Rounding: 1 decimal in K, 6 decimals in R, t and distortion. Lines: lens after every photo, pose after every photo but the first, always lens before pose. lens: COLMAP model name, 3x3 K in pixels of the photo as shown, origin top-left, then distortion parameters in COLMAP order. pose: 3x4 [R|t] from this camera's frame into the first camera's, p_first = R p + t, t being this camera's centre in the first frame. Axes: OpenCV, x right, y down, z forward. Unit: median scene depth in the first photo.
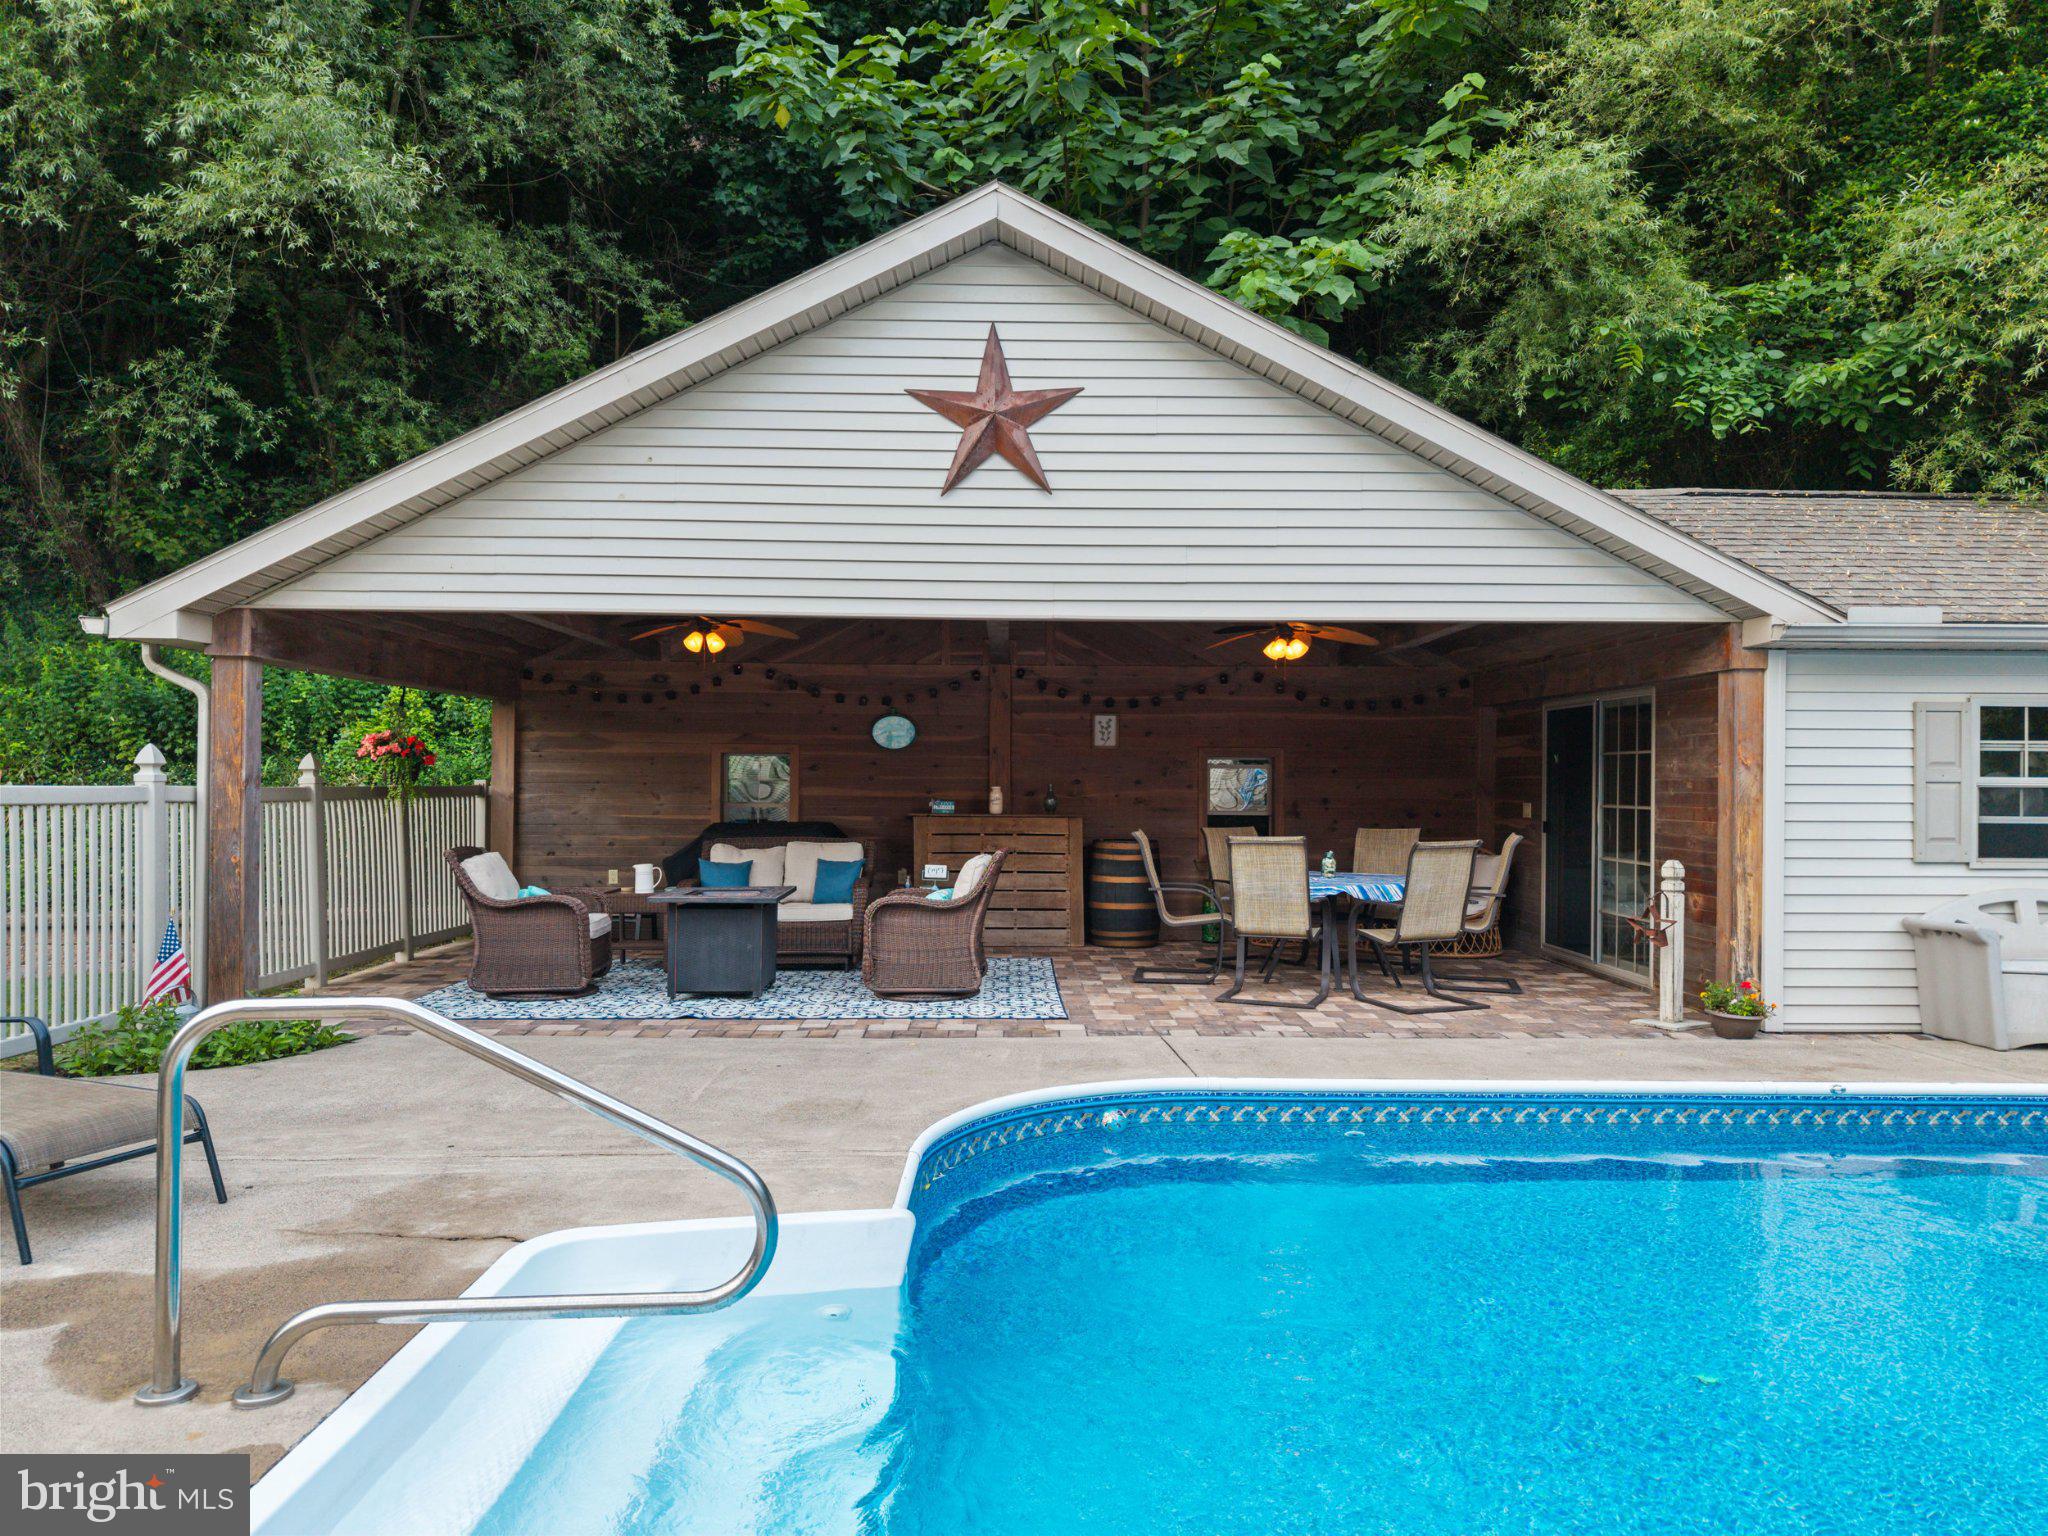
lens RADIAL K [[1374.8, 0, 1024.9], [0, 1374.8, 778.1], [0, 0, 1]] dist [0.005745, -0.001916]
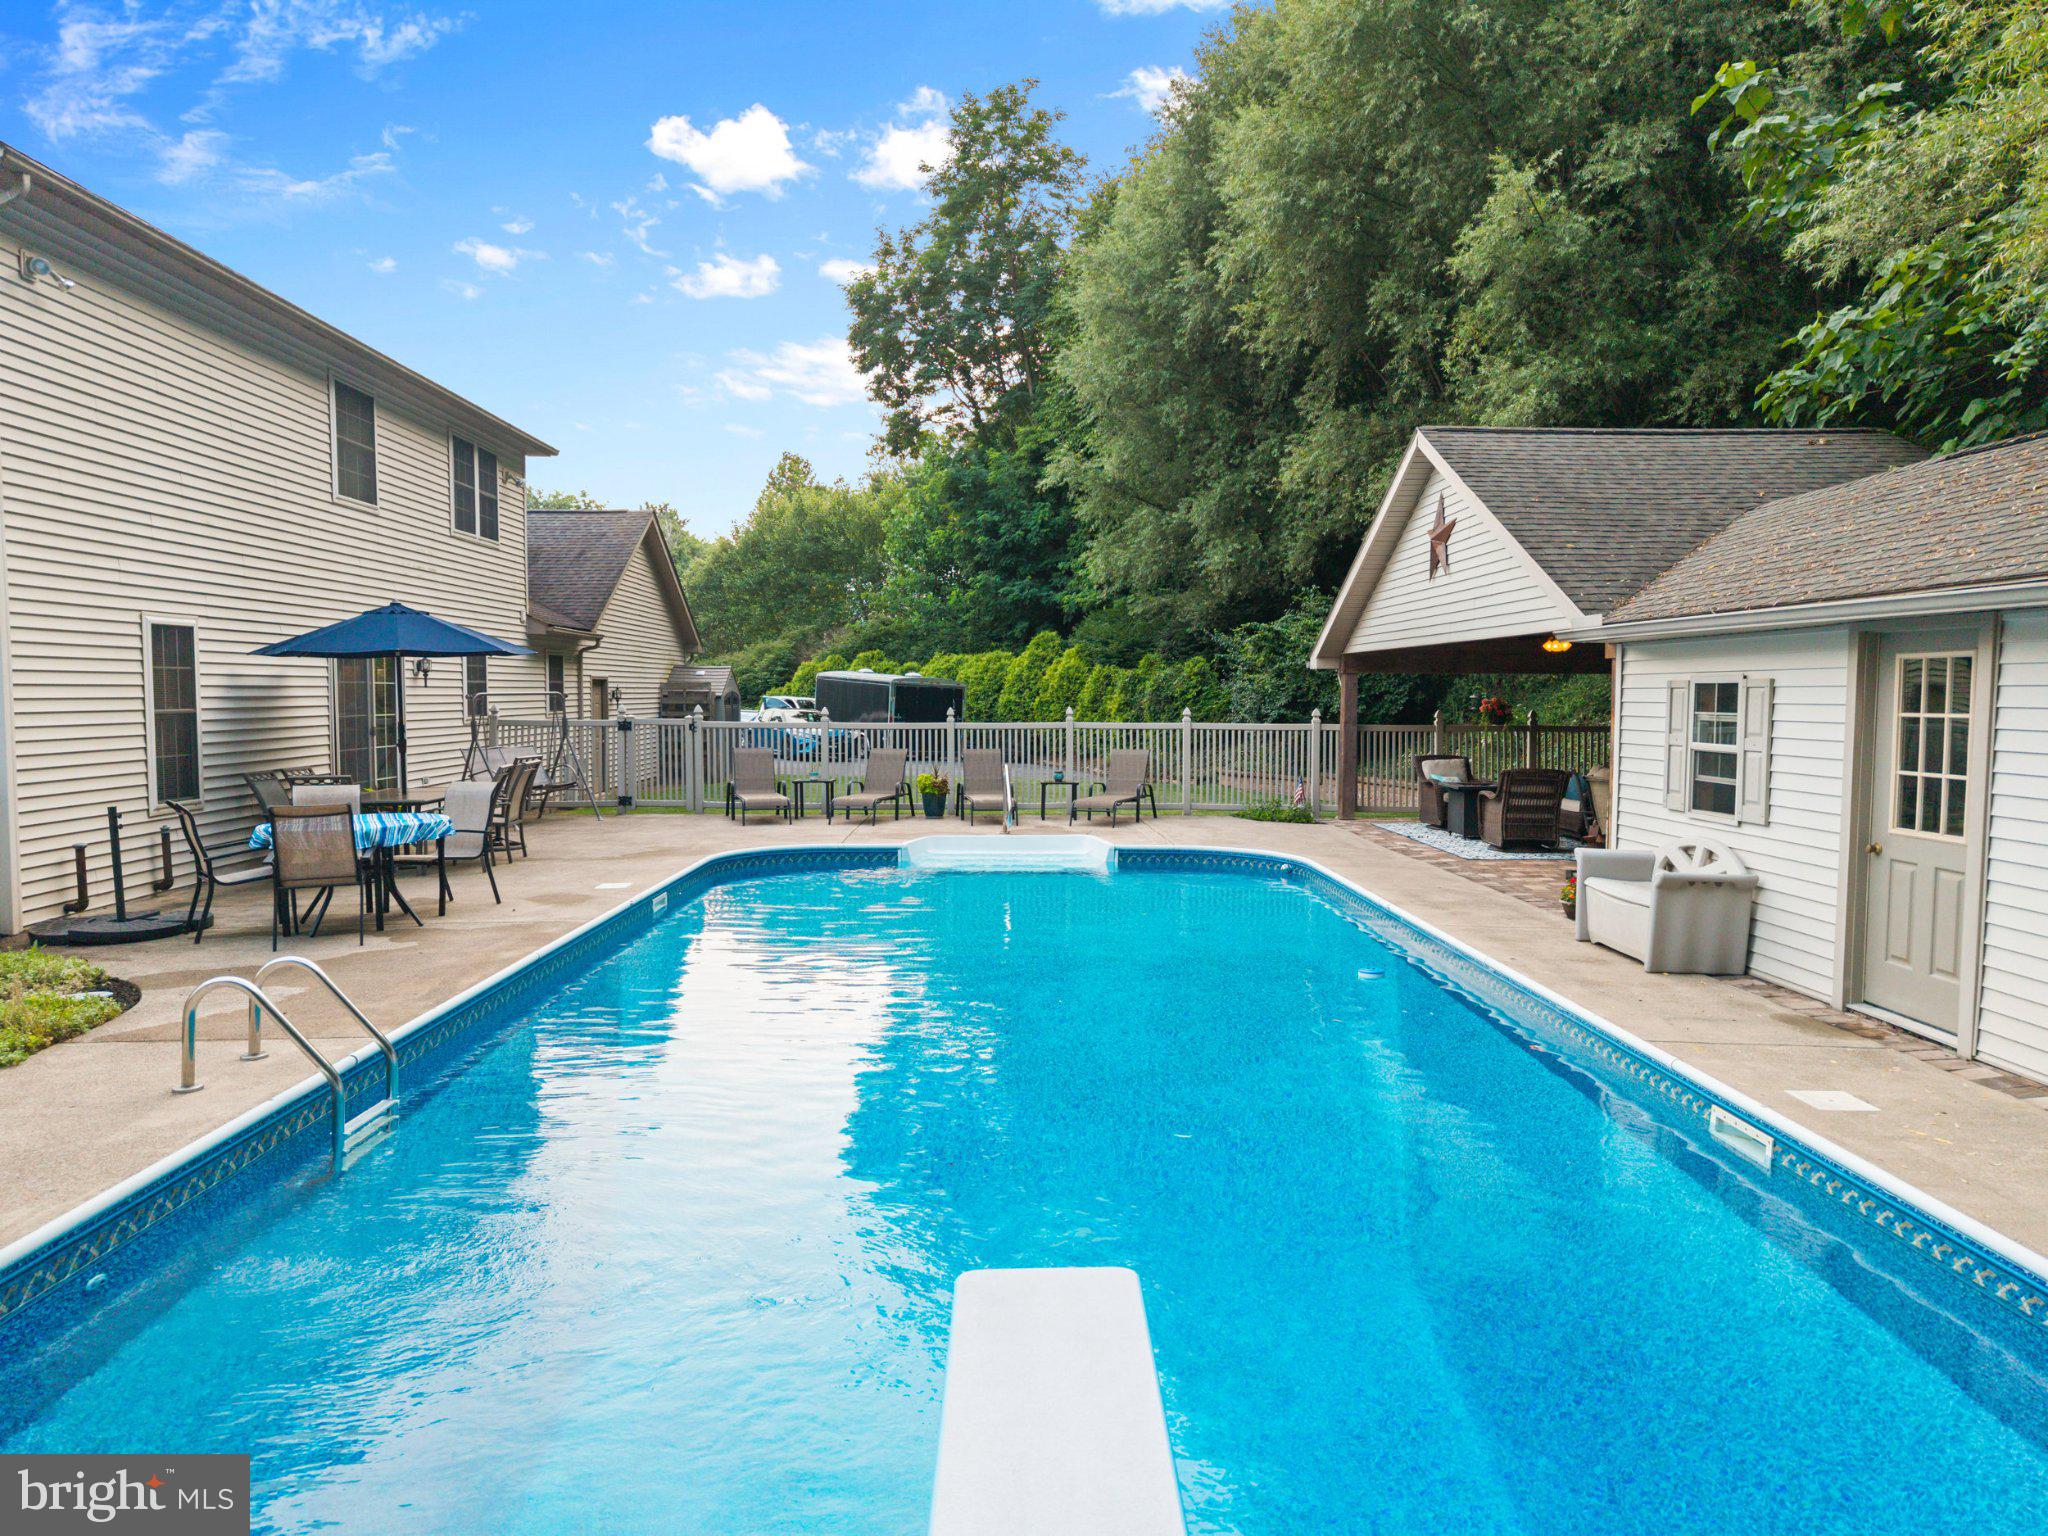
lens RADIAL K [[1374.8, 0, 1024.9], [0, 1374.8, 778.1], [0, 0, 1]] dist [0.005745, -0.001916]
pose [[0.003269, 0.056320, -0.998407, 1.896136], [-0.002039, 0.998411, 0.056314, -0.036111], [0.999993, 0.001851, 0.003379, 0.410857]]
